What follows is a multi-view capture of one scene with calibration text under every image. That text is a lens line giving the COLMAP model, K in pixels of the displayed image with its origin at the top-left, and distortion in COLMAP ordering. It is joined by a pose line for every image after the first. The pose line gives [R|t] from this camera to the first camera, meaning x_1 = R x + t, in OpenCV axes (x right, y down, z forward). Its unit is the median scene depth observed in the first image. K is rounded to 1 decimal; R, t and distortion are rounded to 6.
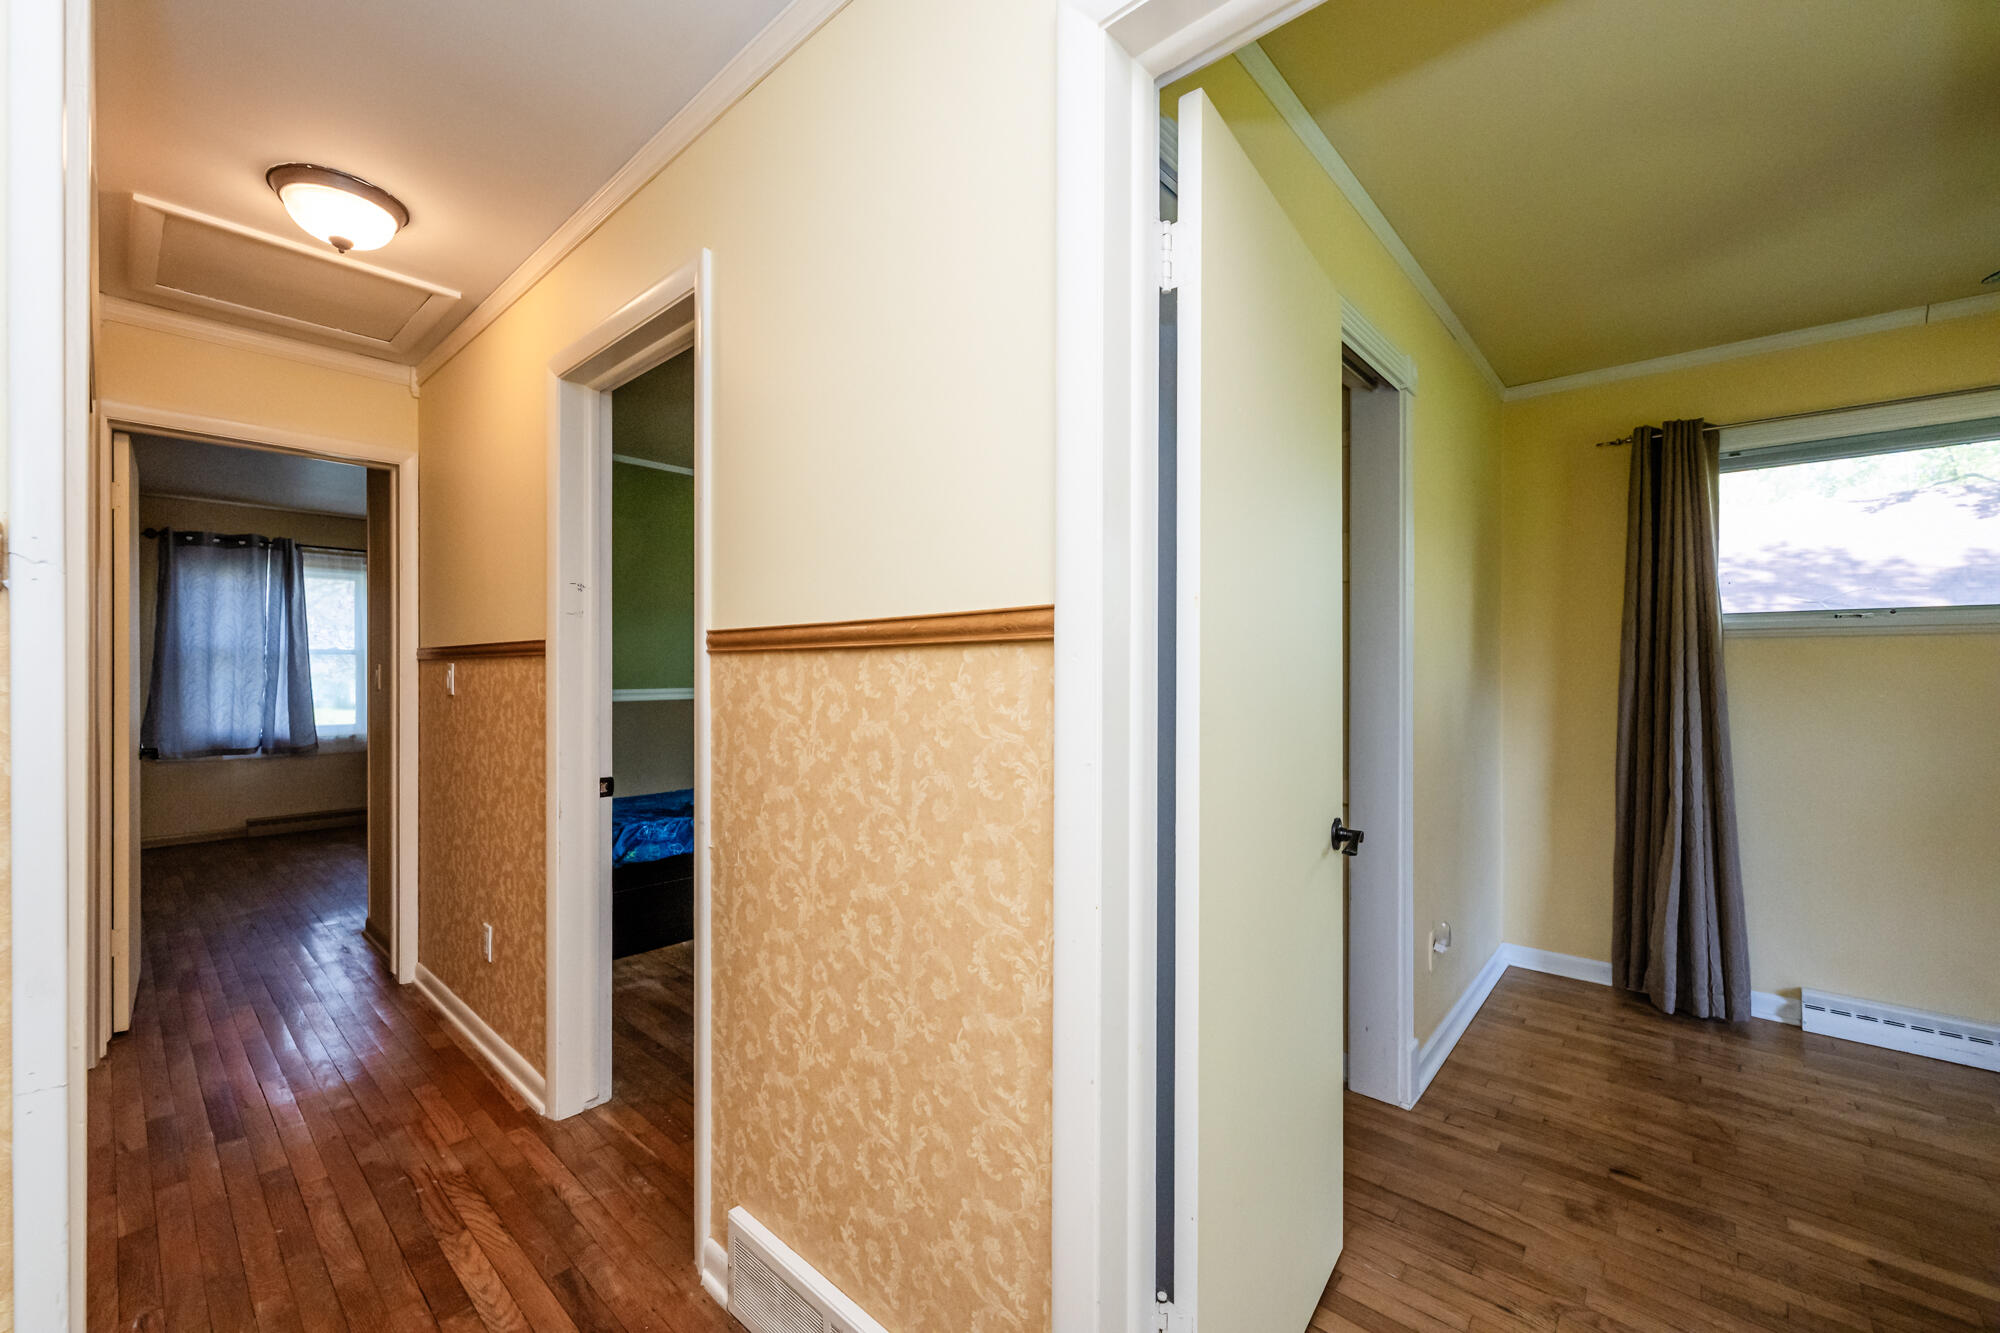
lens RADIAL K [[797.7, 0, 999.9], [0, 797.7, 679.2], [0, 0, 1]] dist [0.002120, 0.000253]
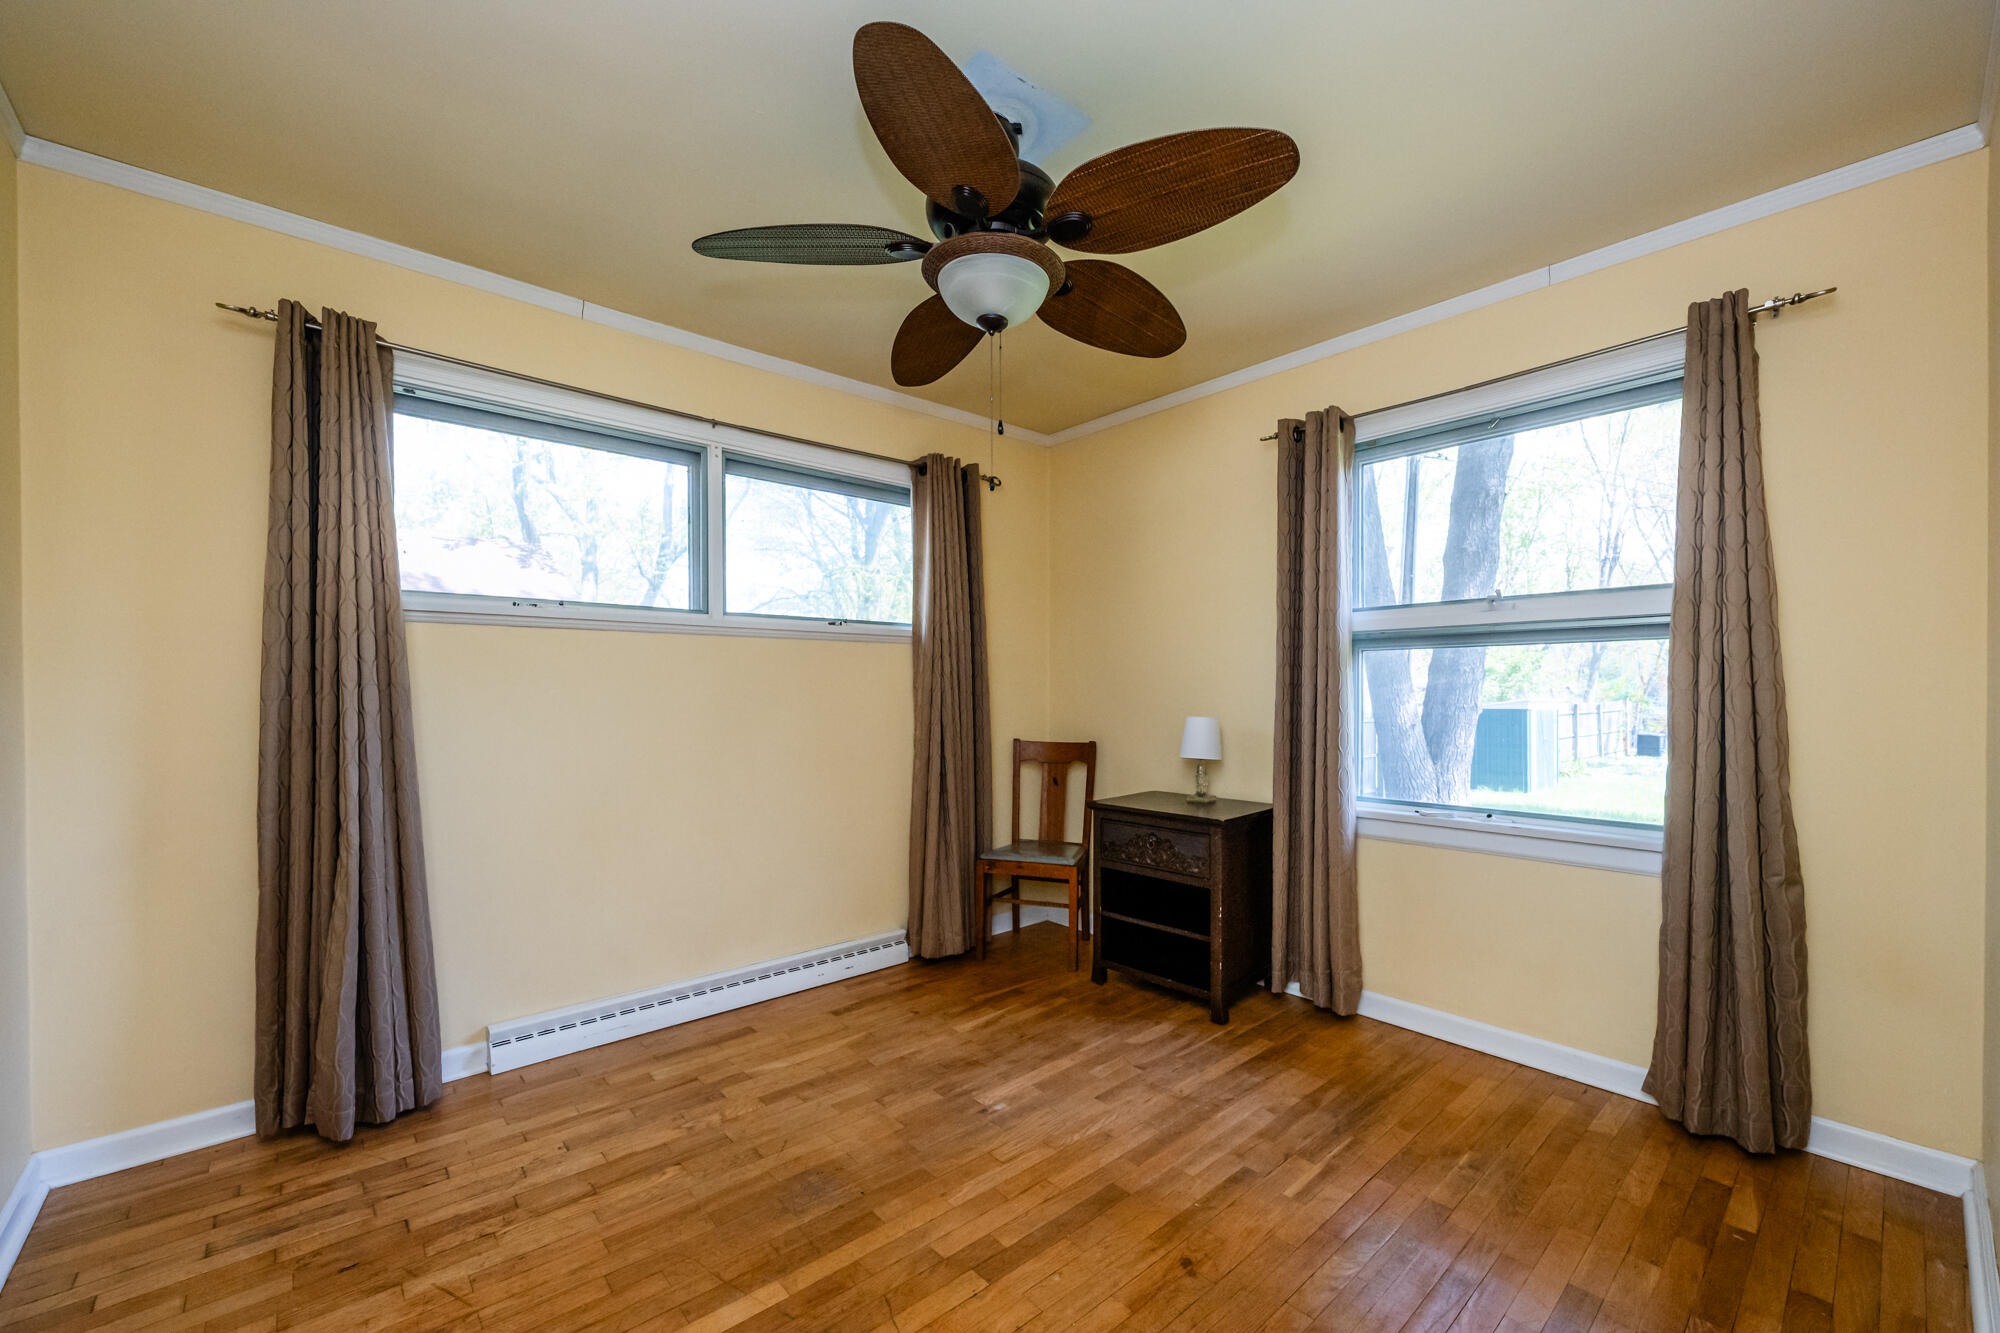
lens RADIAL K [[797.7, 0, 993.4], [0, 797.7, 700.7], [0, 0, 1]] dist [0.002120, 0.000253]
pose [[0.125972, -0.006468, 0.992013, 0.211847], [0.008356, 0.999950, 0.005459, 0.031253], [-0.991999, 0.007602, 0.126020, 0.344627]]
